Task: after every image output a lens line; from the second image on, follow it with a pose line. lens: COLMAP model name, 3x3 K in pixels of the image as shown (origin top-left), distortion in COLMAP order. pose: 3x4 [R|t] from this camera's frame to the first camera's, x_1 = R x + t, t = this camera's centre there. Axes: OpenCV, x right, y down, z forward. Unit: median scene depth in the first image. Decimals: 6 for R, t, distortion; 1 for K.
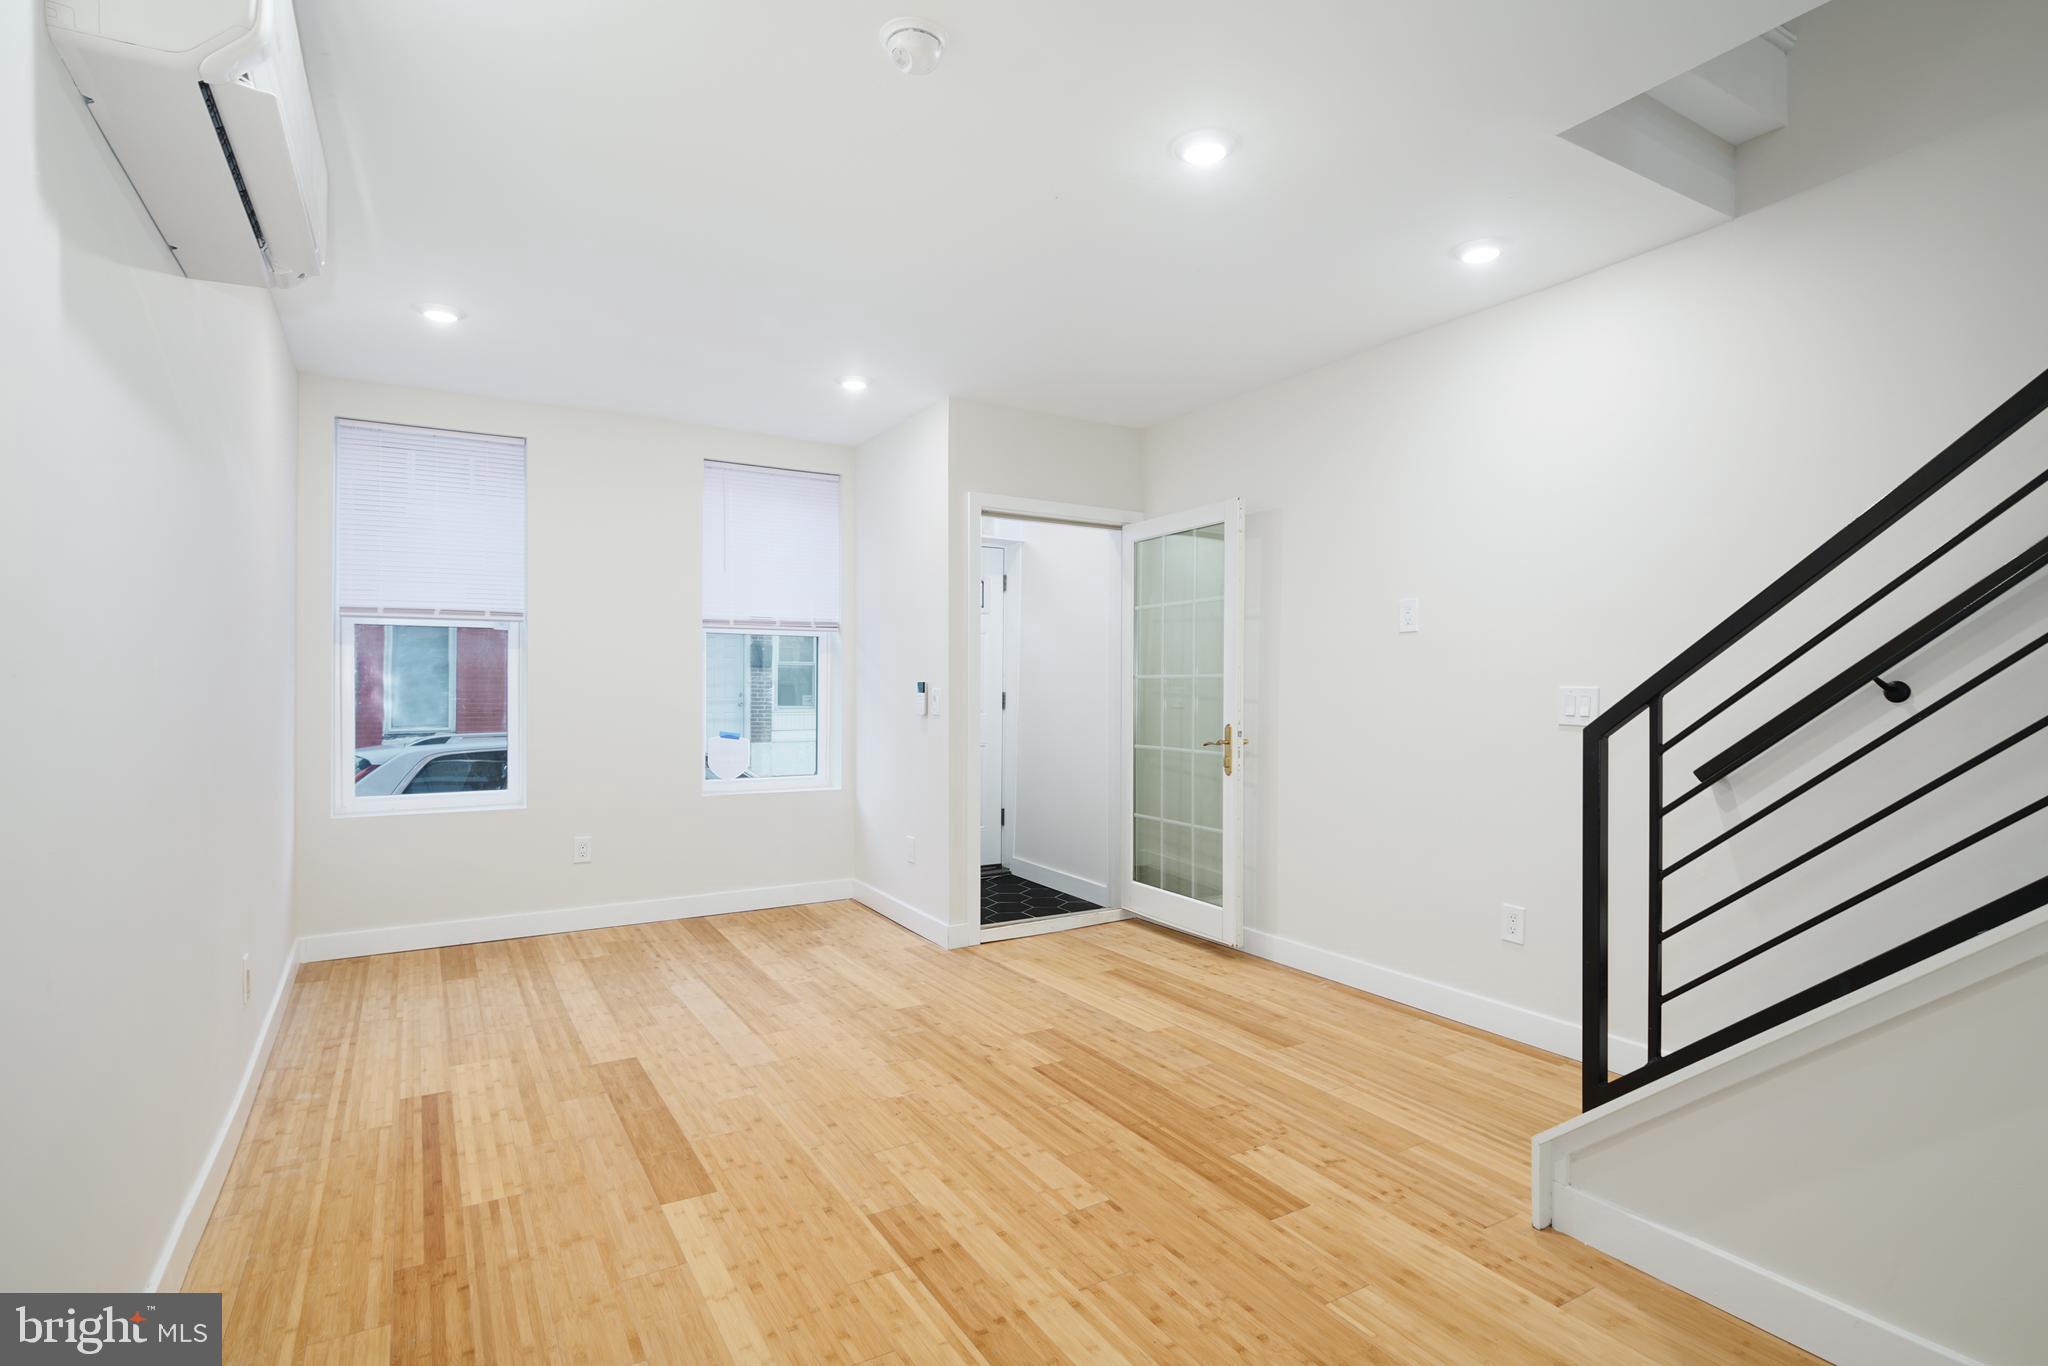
lens RADIAL K [[994.1, 0, 1018.6], [0, 994.1, 687.5], [0, 0, 1]] dist [-0.002484, -0.001068]
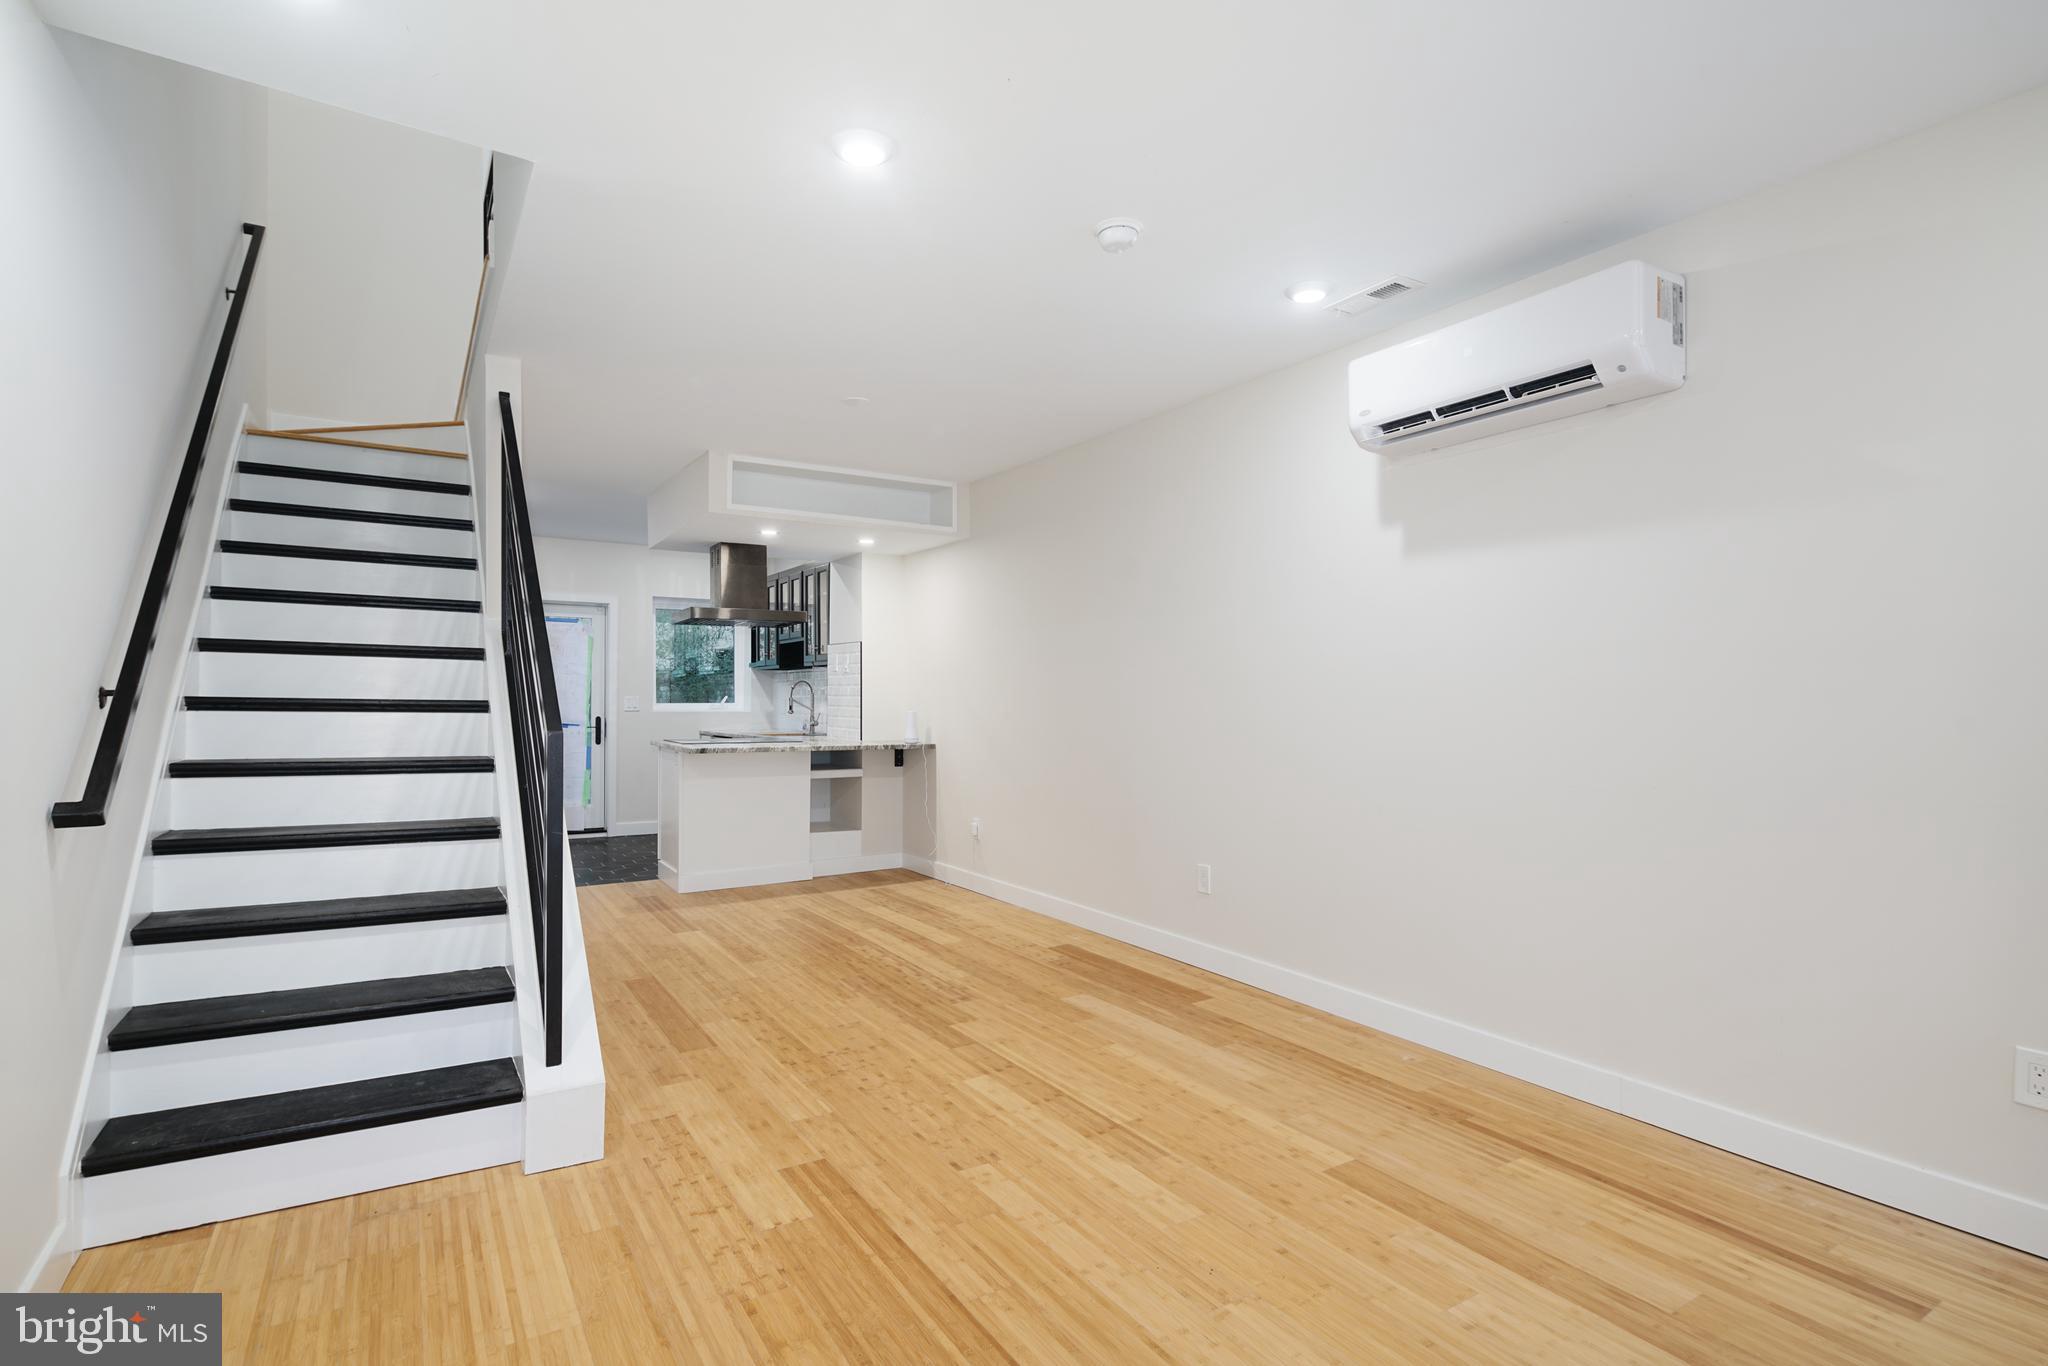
lens RADIAL K [[997.5, 0, 1020.6], [0, 997.5, 710.3], [0, 0, 1]] dist [-0.002941, -0.000491]
pose [[-0.999812, -0.007023, -0.018081, 0.045738], [-0.007192, 0.999931, 0.009277, -0.000777], [0.018015, 0.009406, -0.999793, 2.024798]]
